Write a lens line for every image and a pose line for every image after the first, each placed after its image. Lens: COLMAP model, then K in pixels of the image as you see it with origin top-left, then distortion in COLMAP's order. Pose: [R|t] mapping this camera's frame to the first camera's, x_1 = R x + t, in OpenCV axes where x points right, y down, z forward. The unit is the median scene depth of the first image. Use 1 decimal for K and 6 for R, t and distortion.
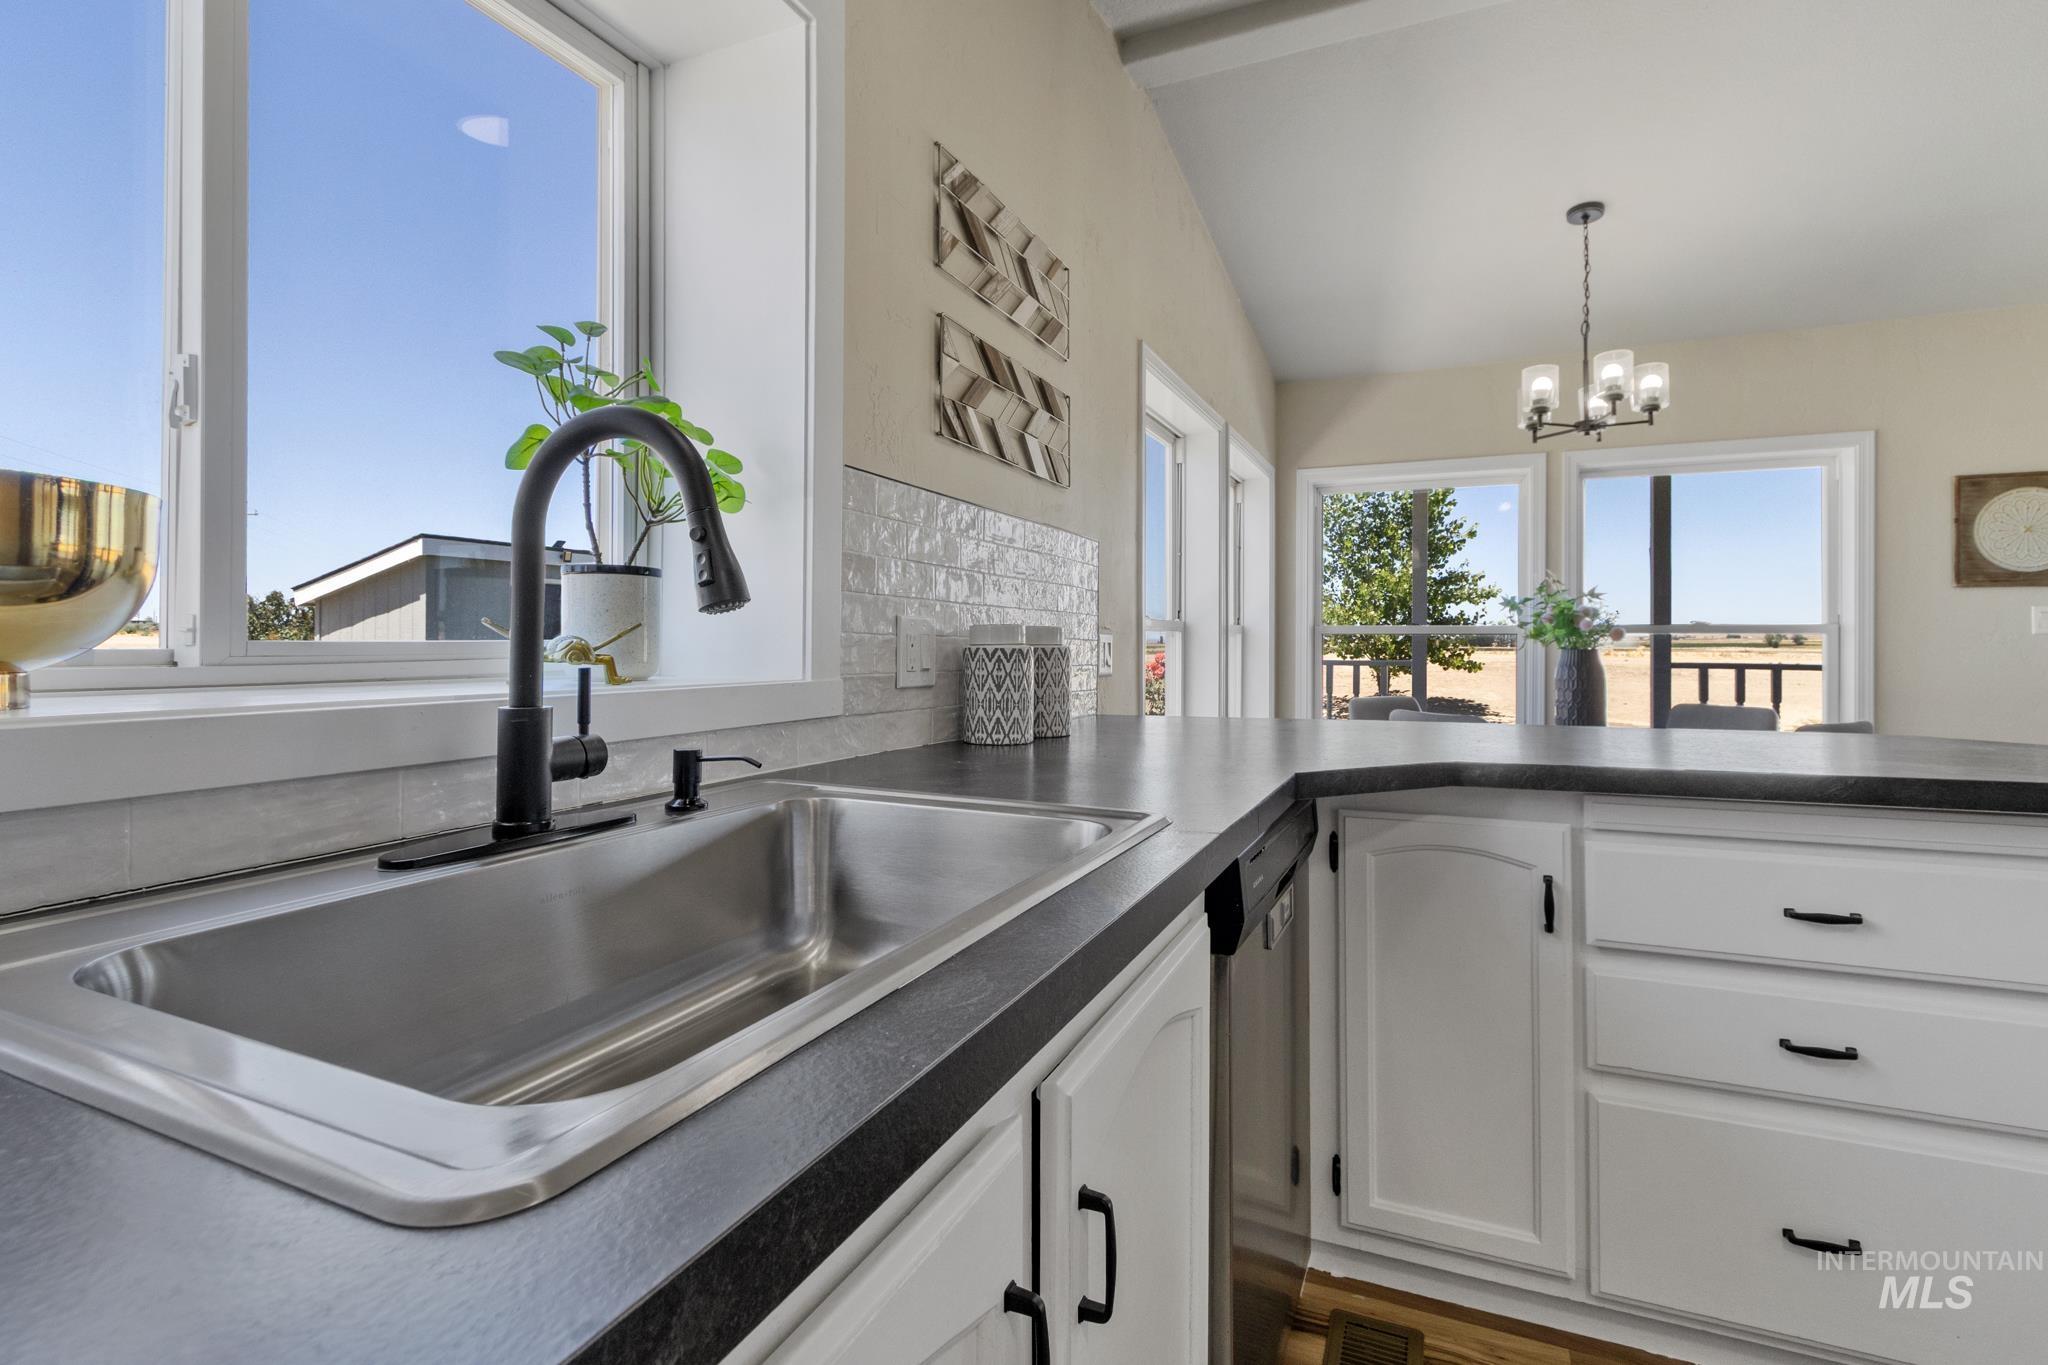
lens RADIAL K [[985.4, 0, 994.8], [0, 985.4, 635.9], [0, 0, 1]] dist [0.000189, -0.000476]
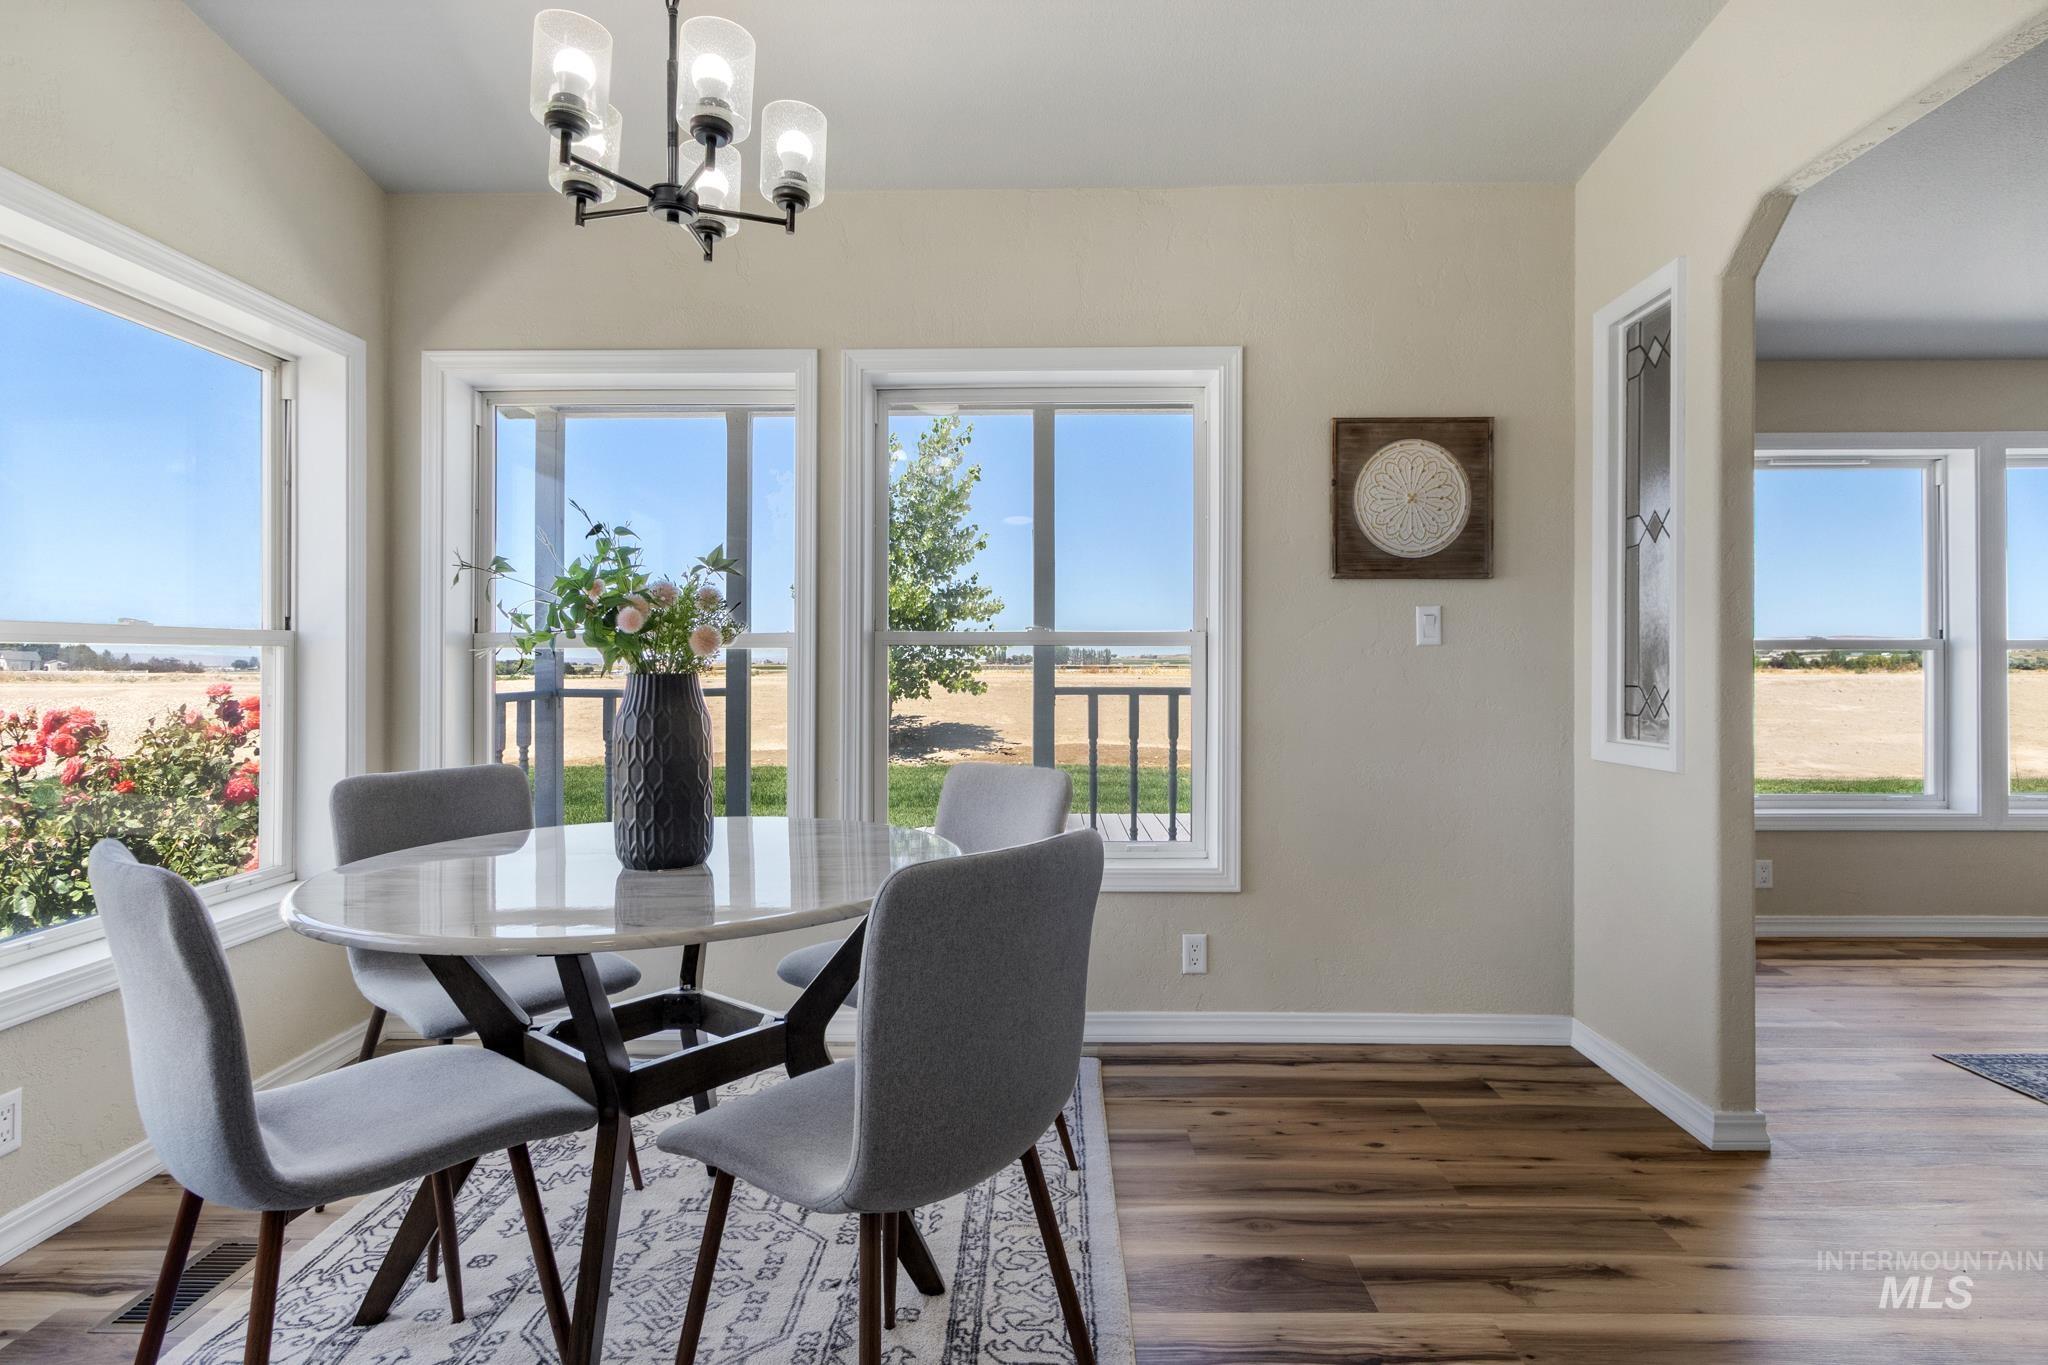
lens RADIAL K [[1033.7, 0, 991.8], [0, 1033.7, 667.5], [0, 0, 1]] dist [0.001491, -0.000417]
pose [[0.926341, -0.010585, 0.376536, 0.994112], [0.007037, 0.999917, 0.010799, 0.010242], [-0.376619, -0.007354, 0.926339, 0.863156]]
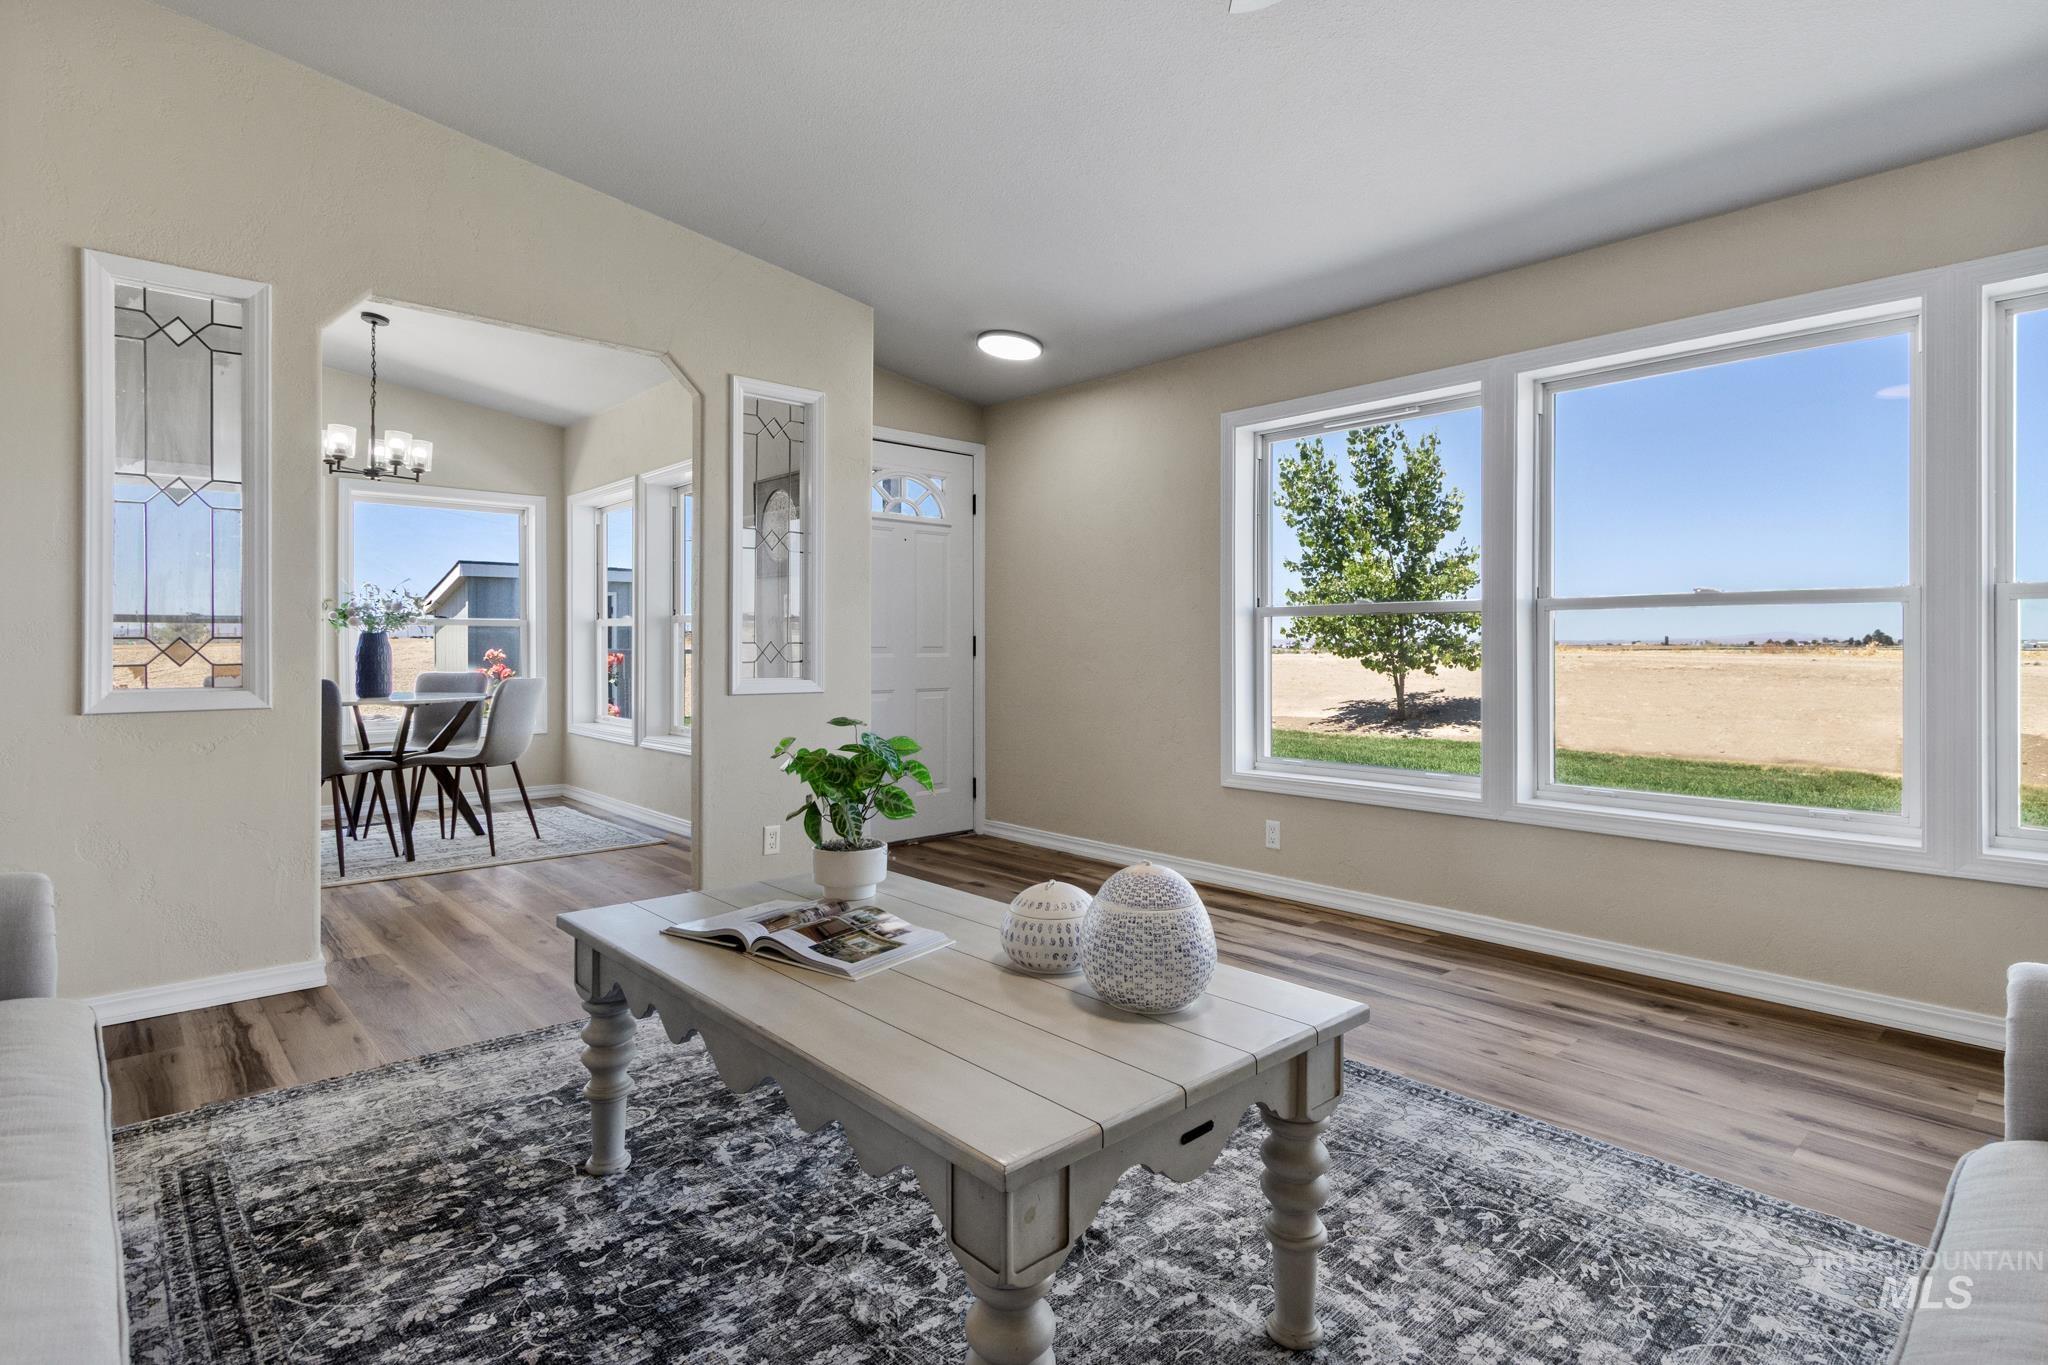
lens RADIAL K [[1014.2, 0, 1029.5], [0, 1014.2, 643.2], [0, 0, 1]] dist [0.005919, 0.000008]
pose [[0.924557, -0.003100, -0.381032, 3.692568], [0.005151, 0.999977, 0.004363, 0.046299], [0.381010, -0.005996, 0.924552, 0.009566]]
